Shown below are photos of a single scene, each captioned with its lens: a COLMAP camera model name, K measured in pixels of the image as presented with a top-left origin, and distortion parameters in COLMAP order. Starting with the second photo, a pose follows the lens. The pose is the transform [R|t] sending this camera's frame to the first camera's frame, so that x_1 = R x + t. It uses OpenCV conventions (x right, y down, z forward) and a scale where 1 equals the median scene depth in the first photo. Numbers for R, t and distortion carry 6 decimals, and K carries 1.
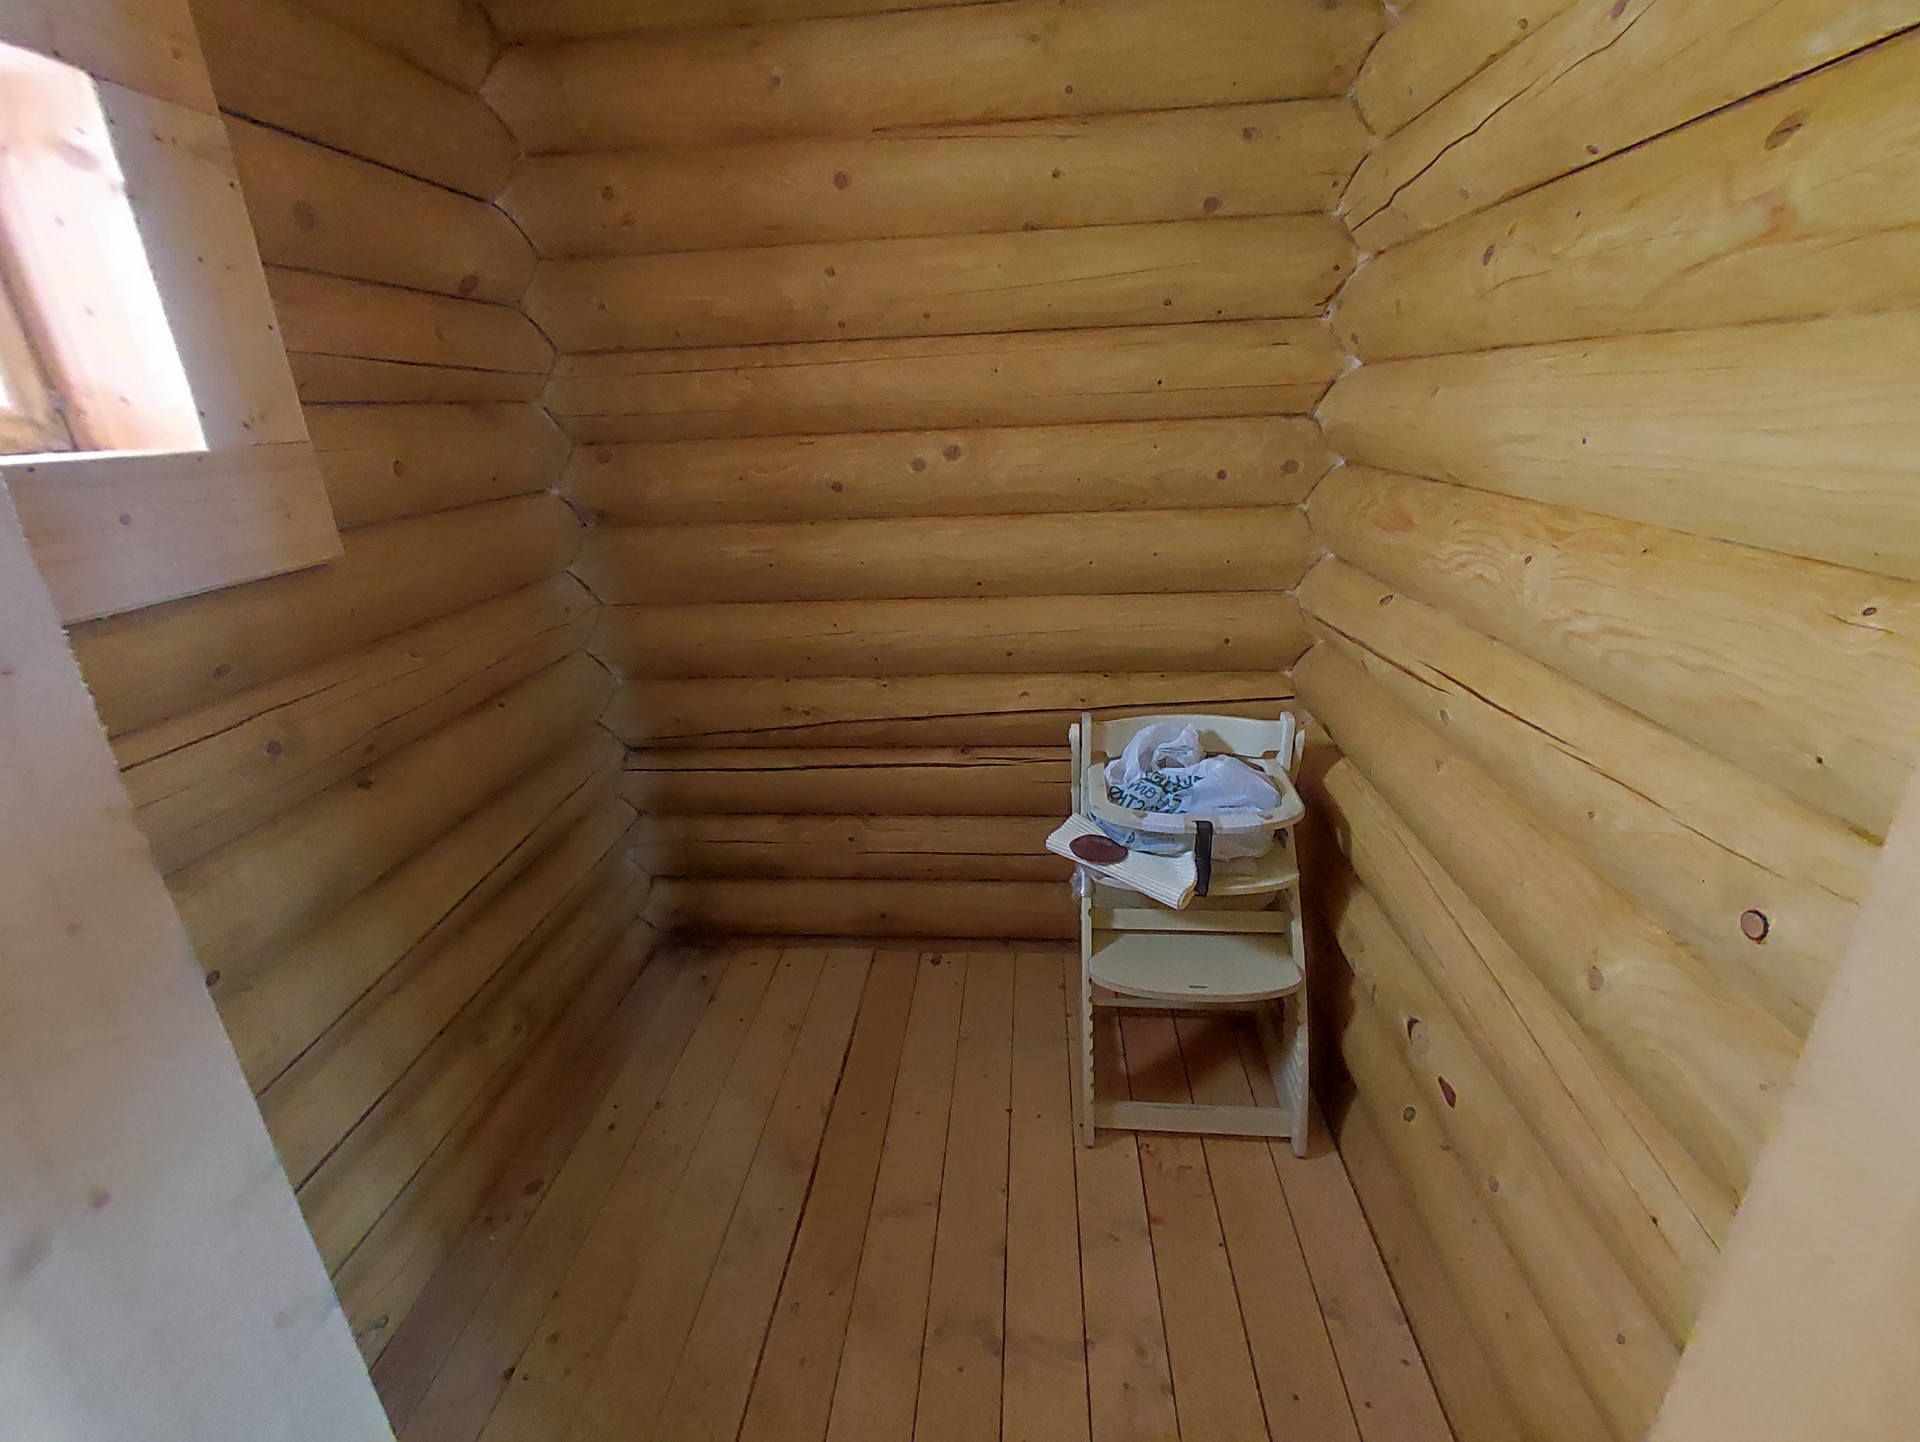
lens RADIAL K [[865.4, 0, 951.3], [0, 865.4, 735.4], [0, 0, 1]] dist [-0.000967, -0.002860]
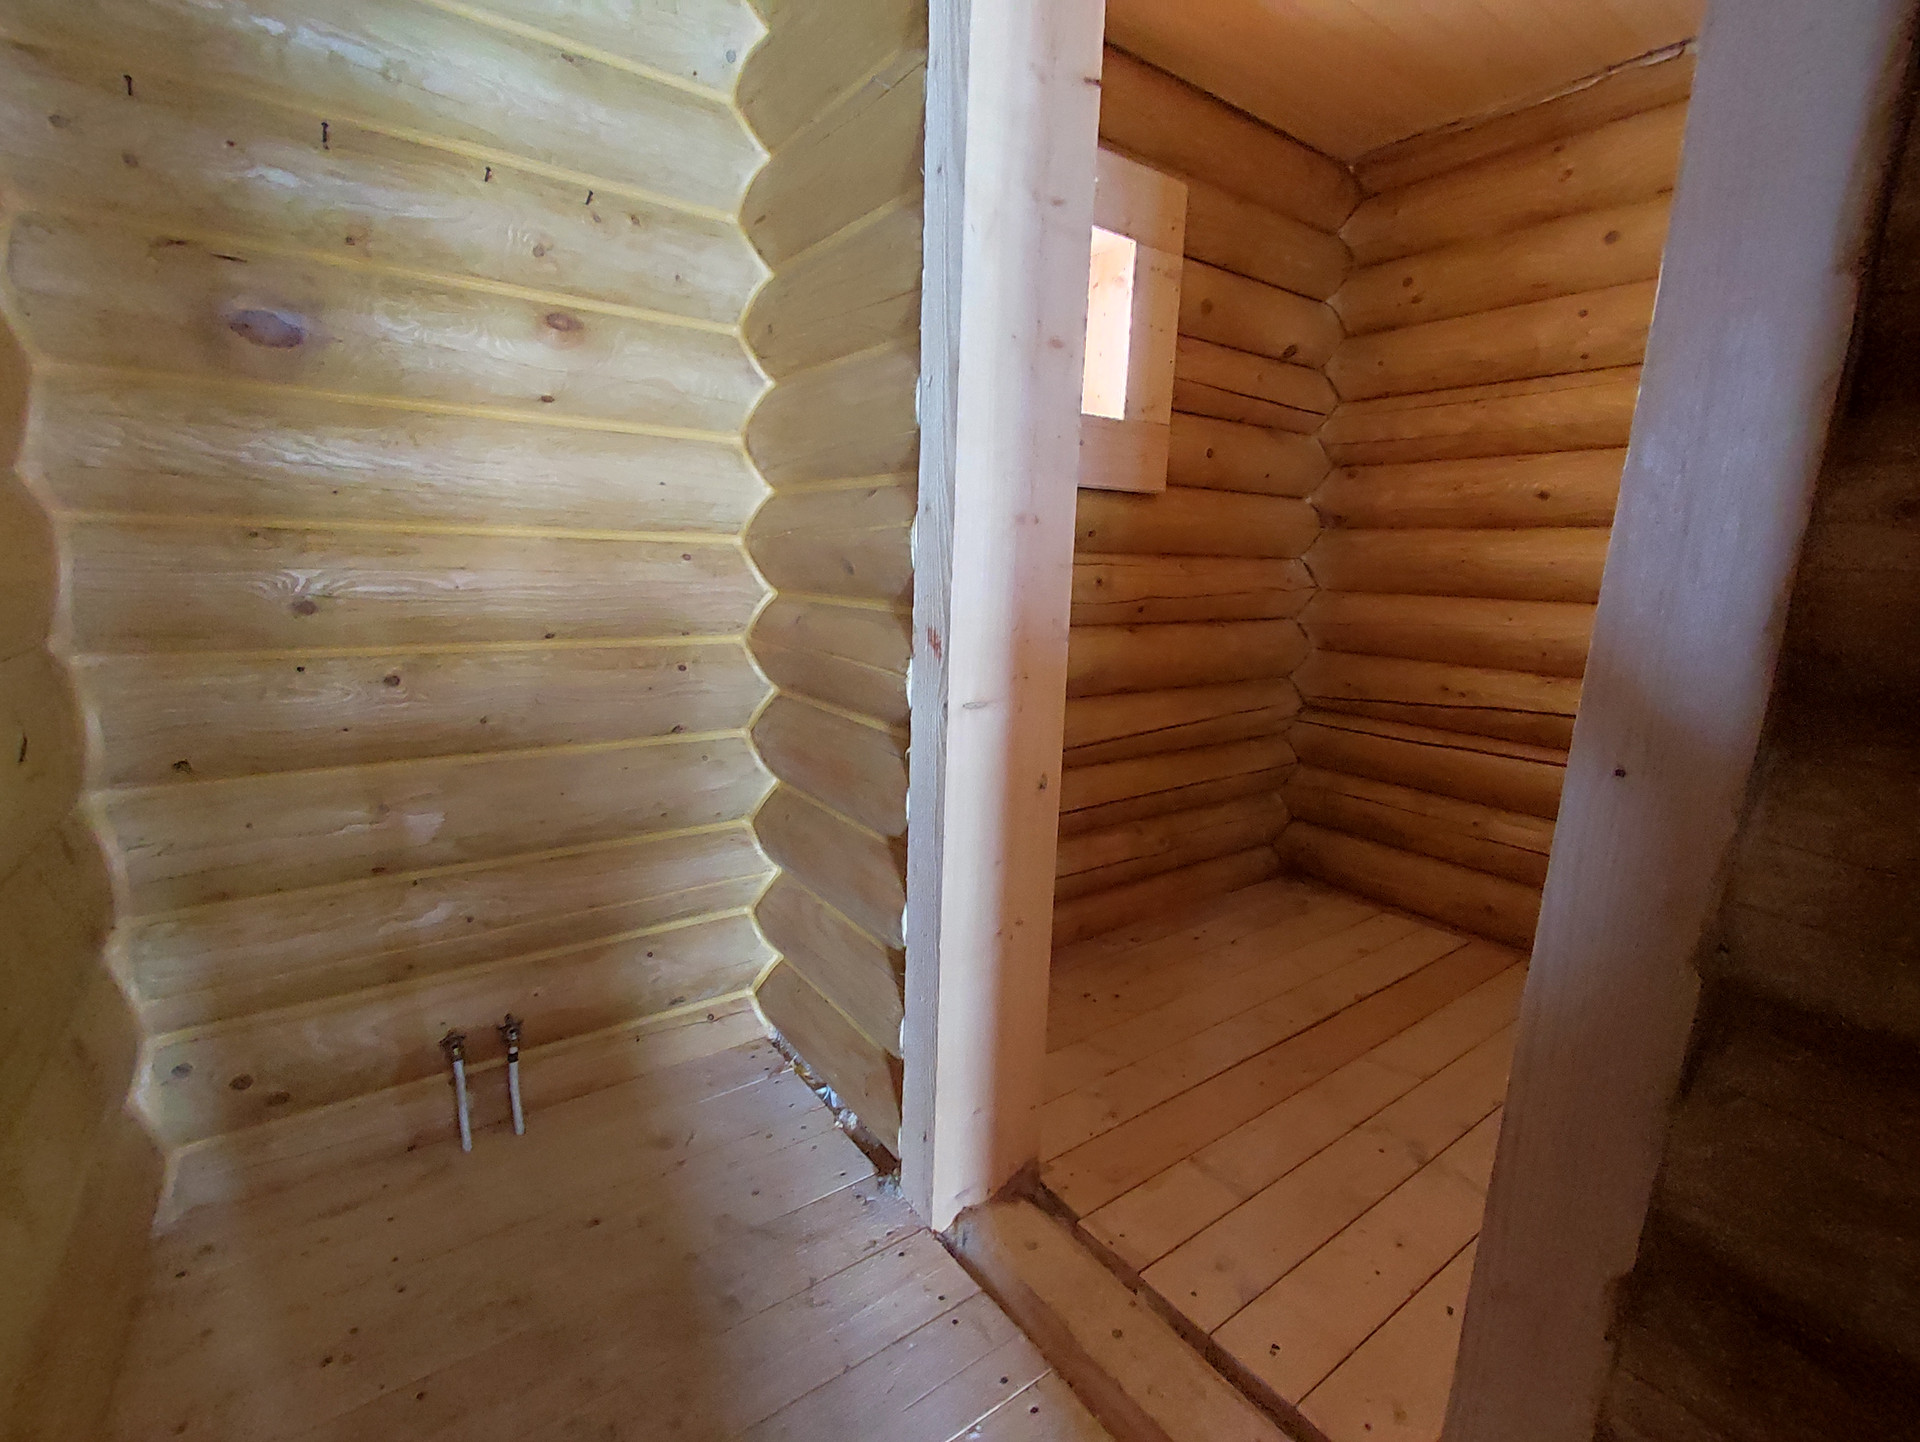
lens RADIAL K [[865.4, 0, 951.3], [0, 865.4, 735.4], [0, 0, 1]] dist [-0.000967, -0.002860]
pose [[0.650897, 0.208826, -0.729880, 0.274239], [-0.320706, 0.947059, -0.015038, 0.298658], [0.688099, 0.243865, 0.683410, -0.254442]]
